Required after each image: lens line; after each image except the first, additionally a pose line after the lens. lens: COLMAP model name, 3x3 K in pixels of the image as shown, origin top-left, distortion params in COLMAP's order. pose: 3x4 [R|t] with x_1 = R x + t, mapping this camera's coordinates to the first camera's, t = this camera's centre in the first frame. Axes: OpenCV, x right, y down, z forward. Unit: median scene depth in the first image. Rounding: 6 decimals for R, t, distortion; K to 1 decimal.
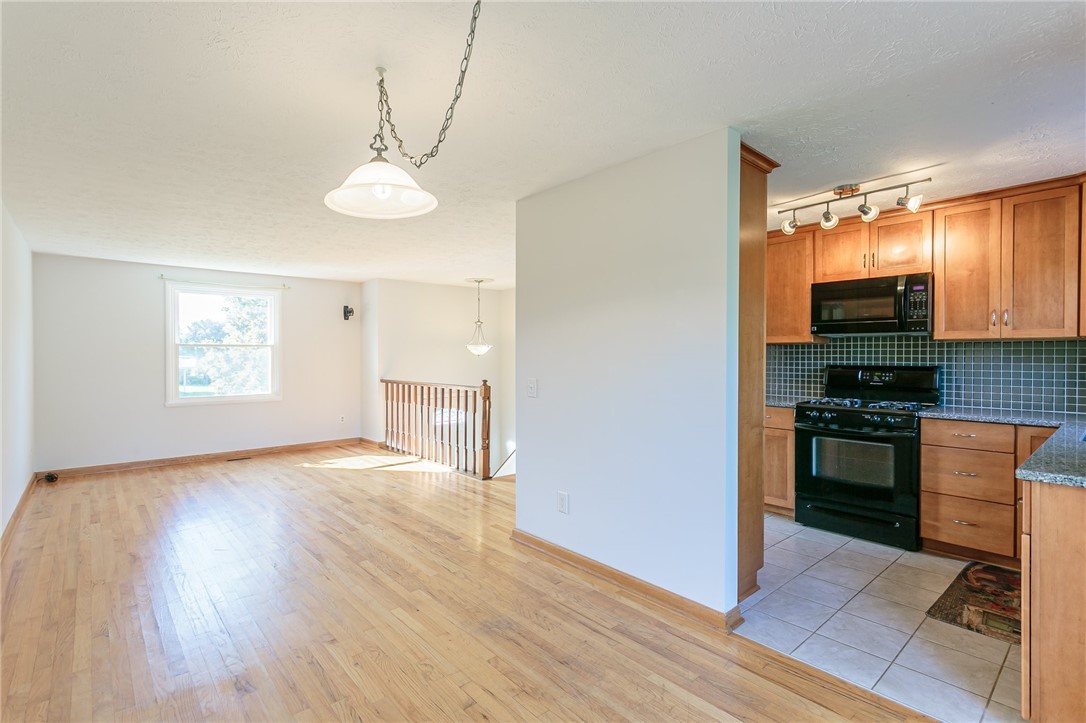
lens RADIAL K [[513.7, 0, 546.9], [0, 513.7, 360.8], [0, 0, 1]] dist [0.003222, 0.001036]
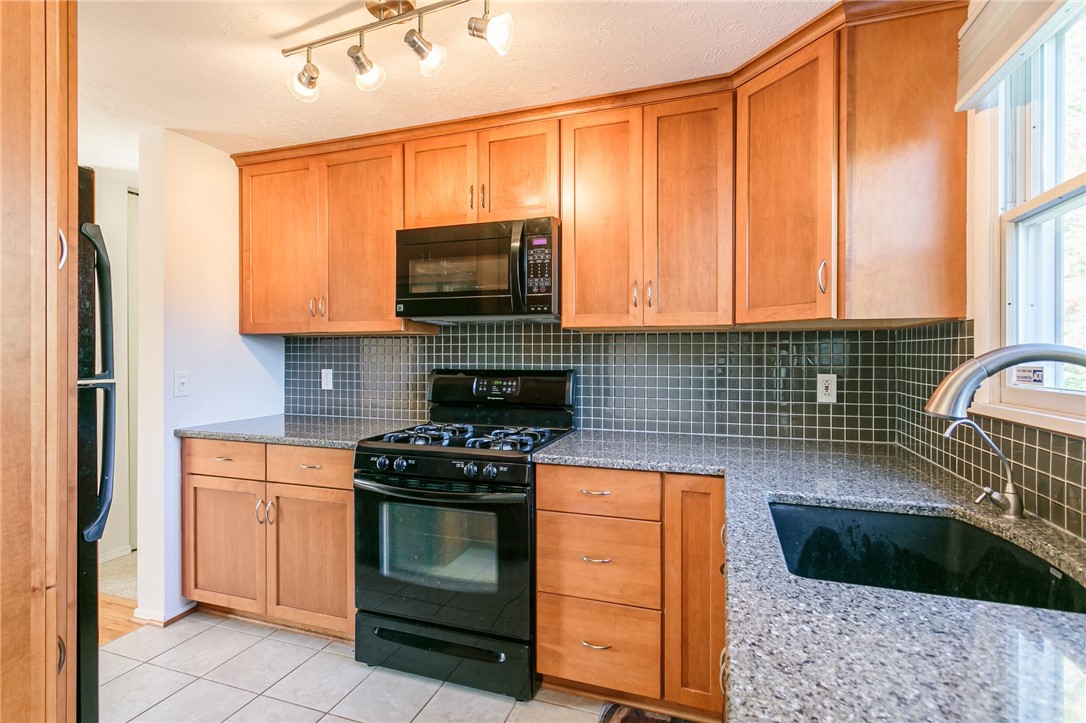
lens RADIAL K [[513.7, 0, 547.2], [0, 513.7, 358.1], [0, 0, 1]] dist [0.003222, 0.001036]
pose [[0.868283, -0.004421, 0.496049, 0.434349], [0.005786, 0.999983, -0.001215, -0.004258], [-0.496035, 0.003925, 0.868294, 0.477307]]
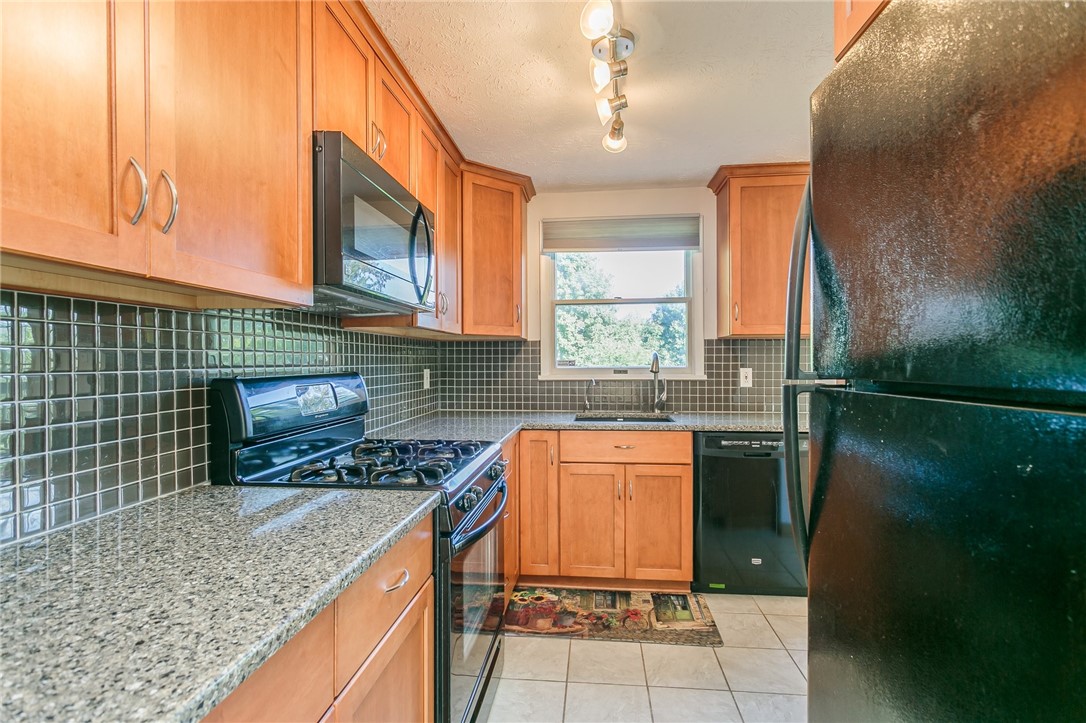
lens RADIAL K [[513.7, 0, 544.1], [0, 513.7, 362.5], [0, 0, 1]] dist [0.003222, 0.001036]
pose [[-0.681763, -0.007234, 0.731538, 0.216756], [0.003935, 0.999900, 0.013555, -0.006626], [-0.731563, 0.012120, -0.681666, 1.315888]]
